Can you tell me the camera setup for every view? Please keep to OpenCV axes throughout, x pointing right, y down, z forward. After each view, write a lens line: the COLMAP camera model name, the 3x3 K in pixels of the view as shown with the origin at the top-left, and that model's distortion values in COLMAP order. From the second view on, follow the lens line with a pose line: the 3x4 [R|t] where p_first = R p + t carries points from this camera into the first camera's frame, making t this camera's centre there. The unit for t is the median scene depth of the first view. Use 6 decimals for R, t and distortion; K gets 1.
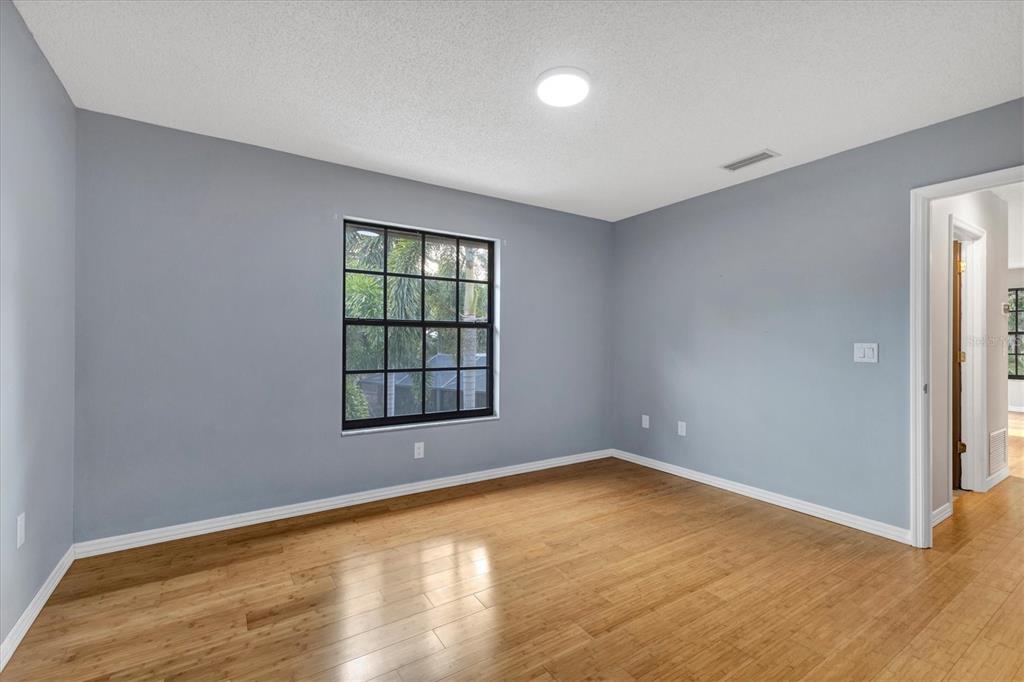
lens RADIAL K [[451.6, 0, 512.3], [0, 451.6, 336.9], [0, 0, 1]] dist [0.002803, -0.000063]
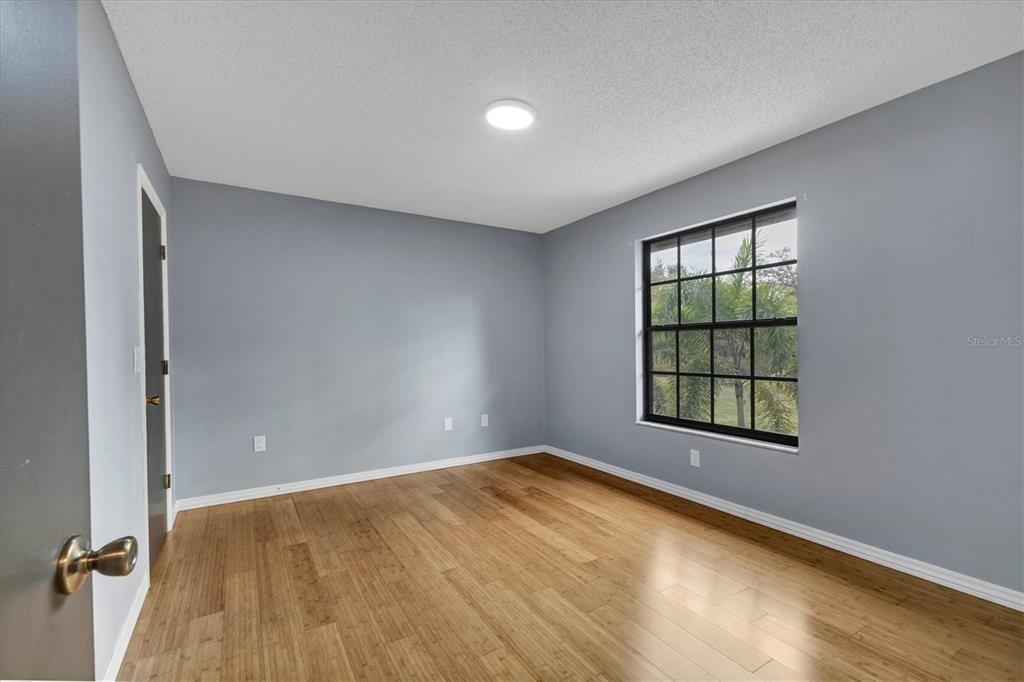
lens RADIAL K [[444.0, 0, 510.6], [0, 444.0, 349.1], [0, 0, 1]] dist [-0.001940, -0.000480]
pose [[-0.028830, 0.002615, -0.999581, 1.011425], [0.018647, 0.999824, 0.002078, 0.012411], [0.999410, -0.018580, -0.028874, 0.863794]]
